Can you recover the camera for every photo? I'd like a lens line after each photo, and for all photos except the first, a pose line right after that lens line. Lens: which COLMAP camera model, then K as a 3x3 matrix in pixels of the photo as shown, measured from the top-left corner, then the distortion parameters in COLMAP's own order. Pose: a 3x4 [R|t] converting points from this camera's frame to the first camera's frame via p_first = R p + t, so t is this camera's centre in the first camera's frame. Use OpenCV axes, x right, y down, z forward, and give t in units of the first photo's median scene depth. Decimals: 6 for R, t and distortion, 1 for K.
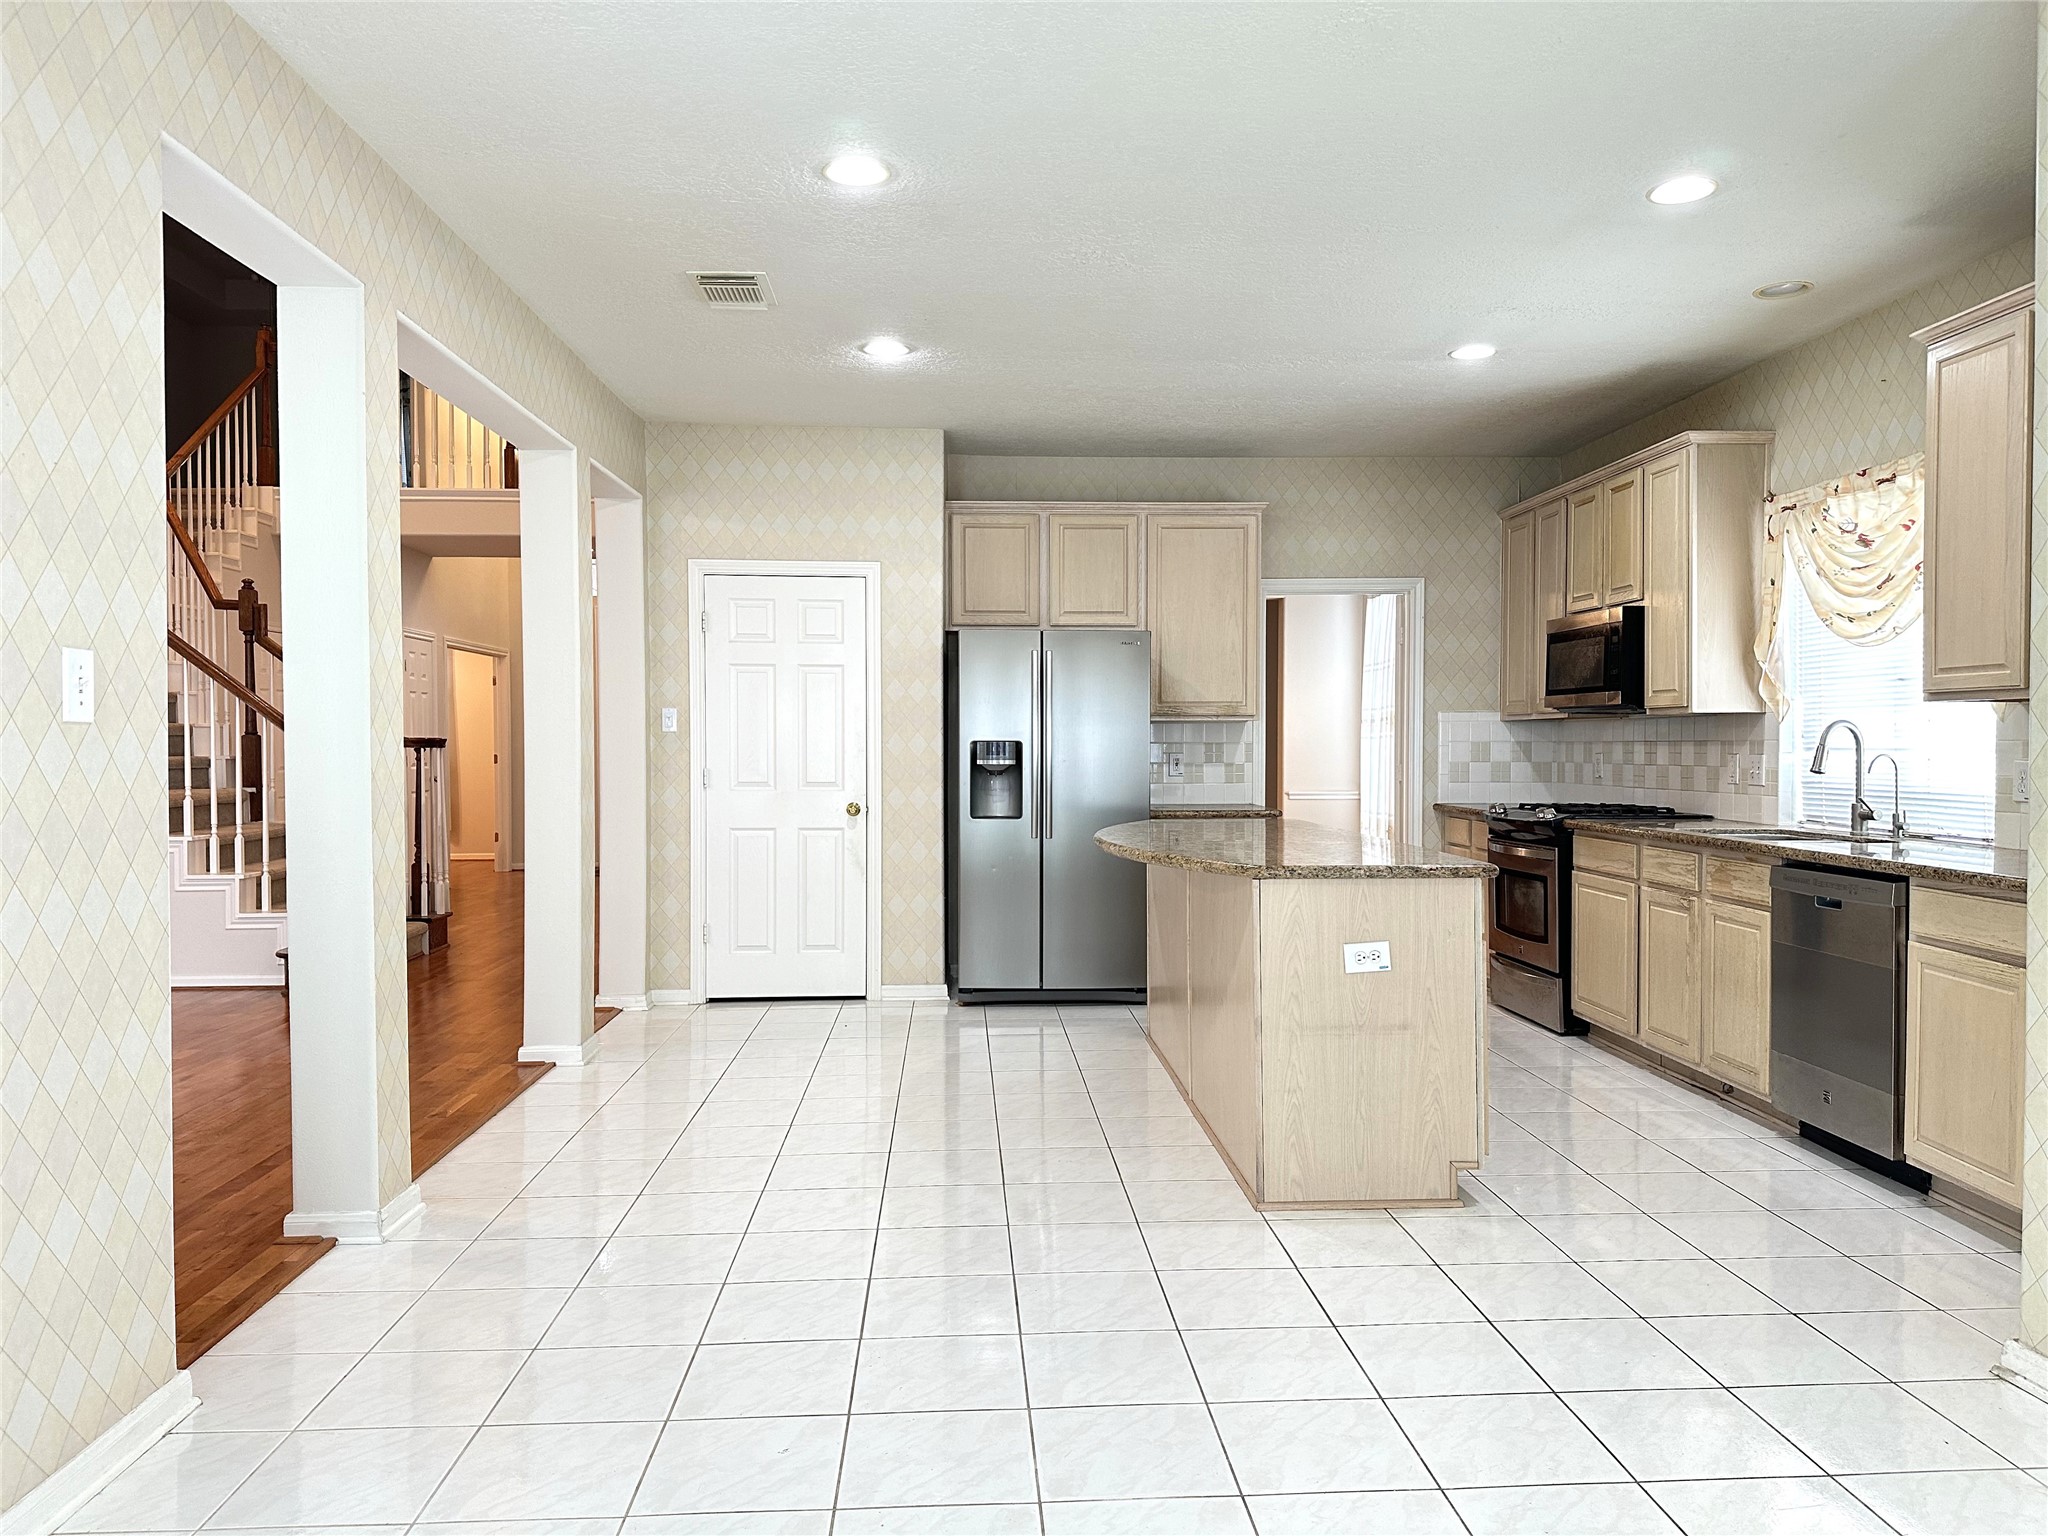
lens RADIAL K [[1438.2, 0, 1036.0], [0, 1438.2, 776.1], [0, 0, 1]] dist [0.156413, -0.215458]
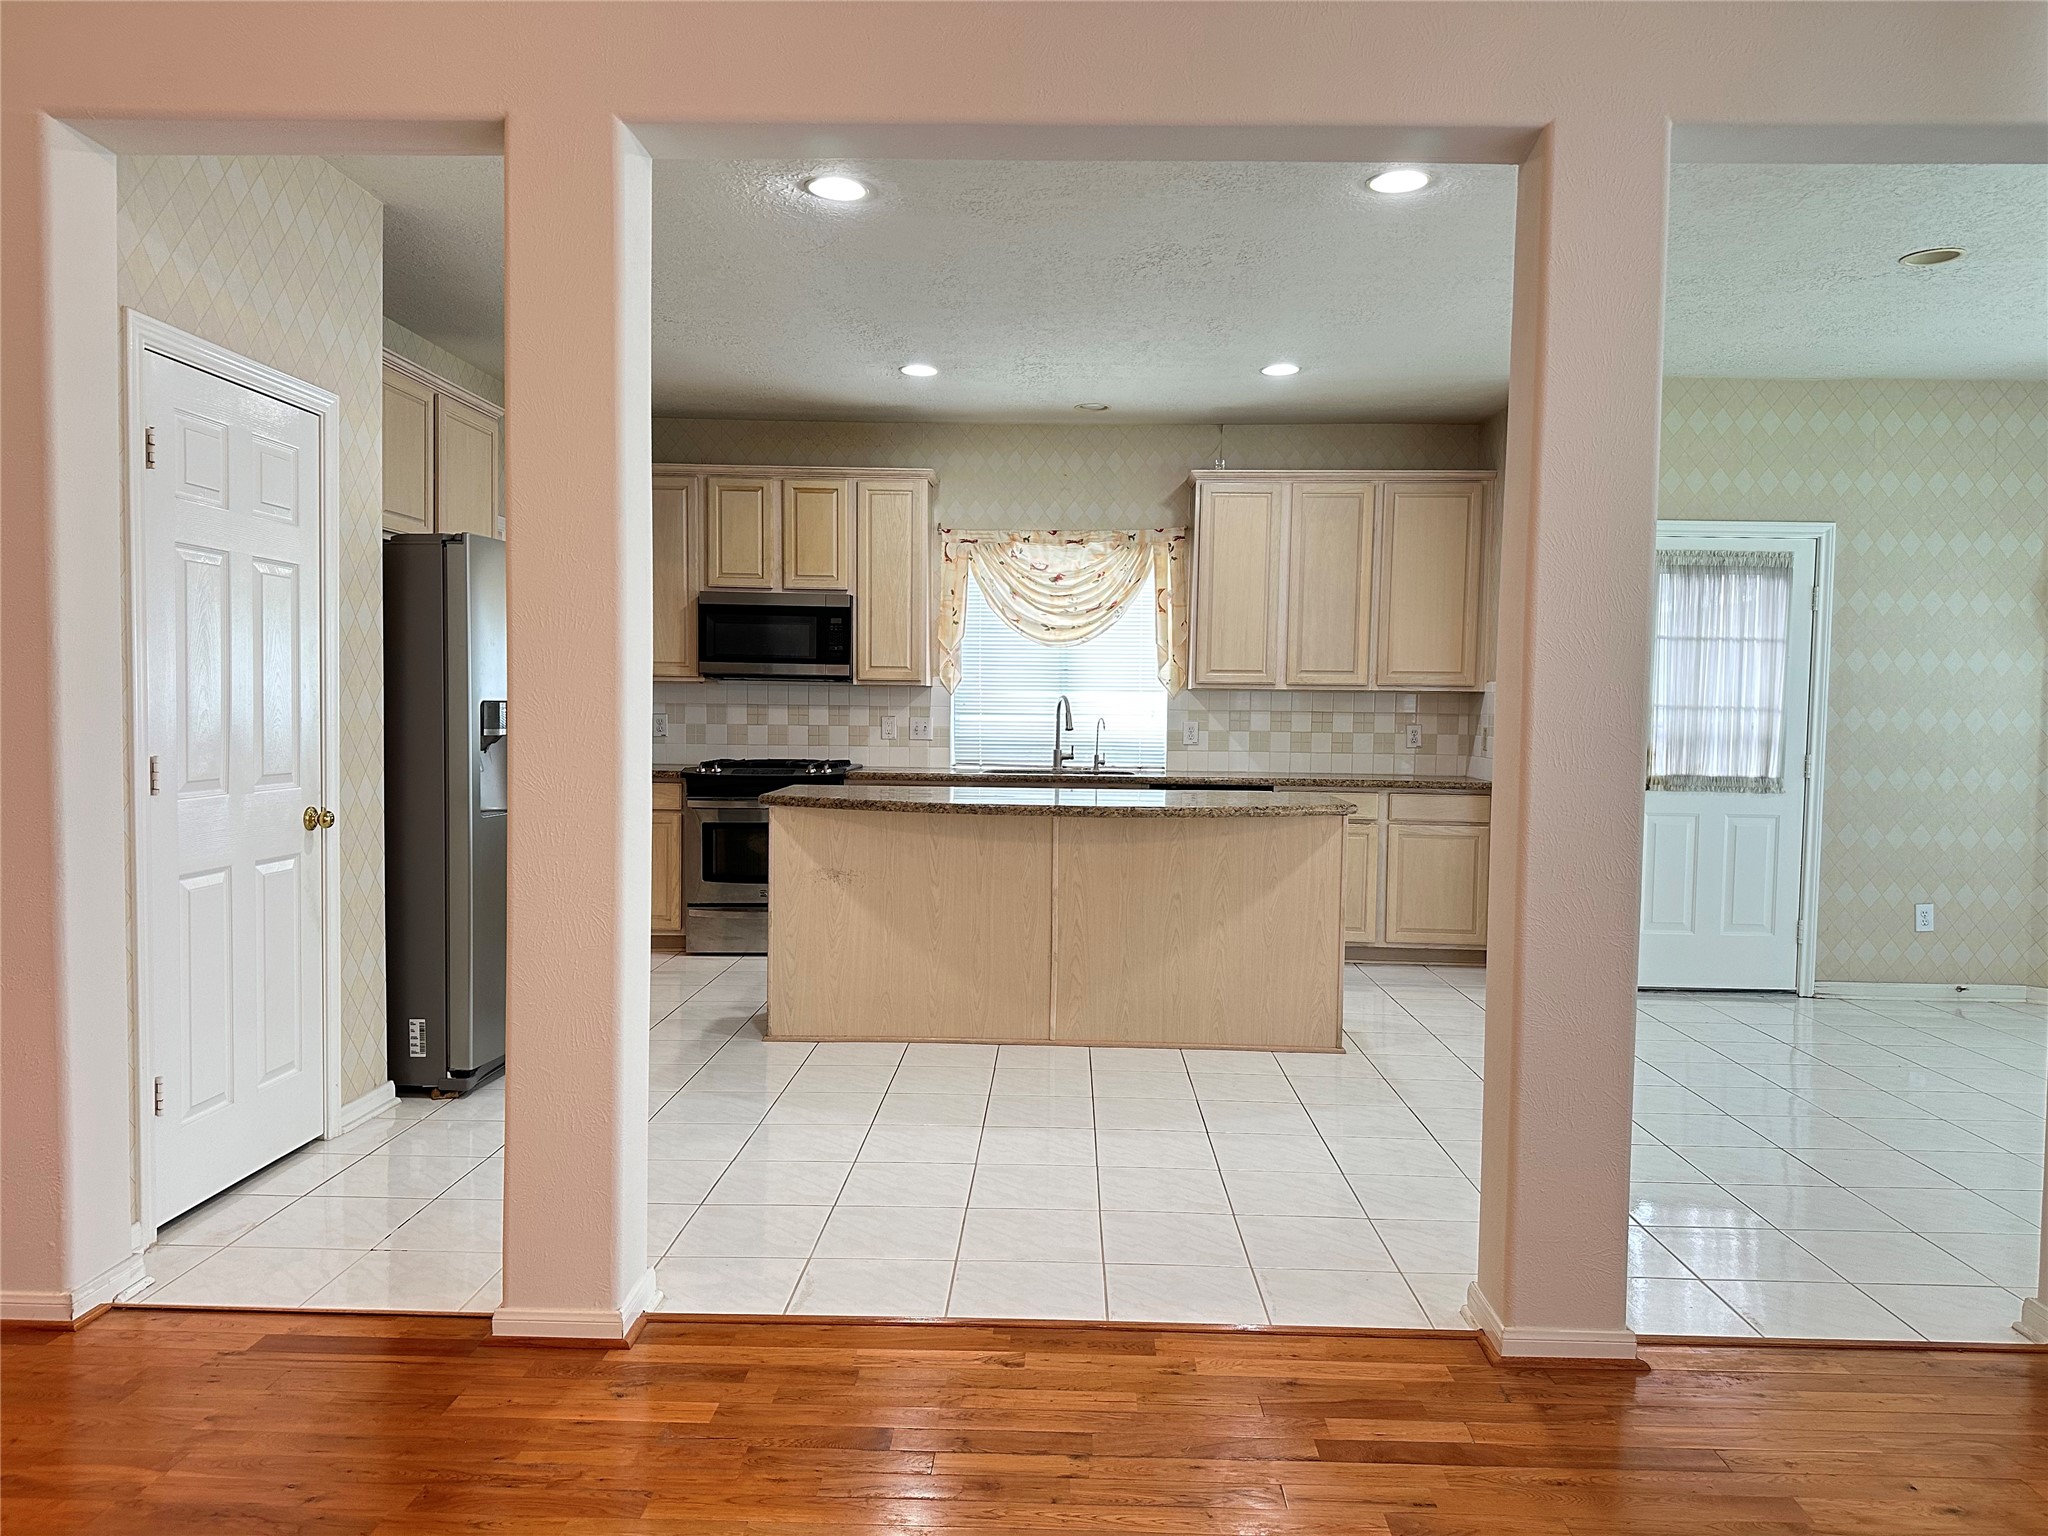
lens RADIAL K [[1438.2, 0, 1036.0], [0, 1438.2, 776.1], [0, 0, 1]] dist [0.156413, -0.215458]
pose [[0.076425, -0.049023, 0.995869, -0.854320], [0.009277, 0.998782, 0.048454, -0.024244], [-0.997032, 0.005535, 0.076786, 0.824069]]
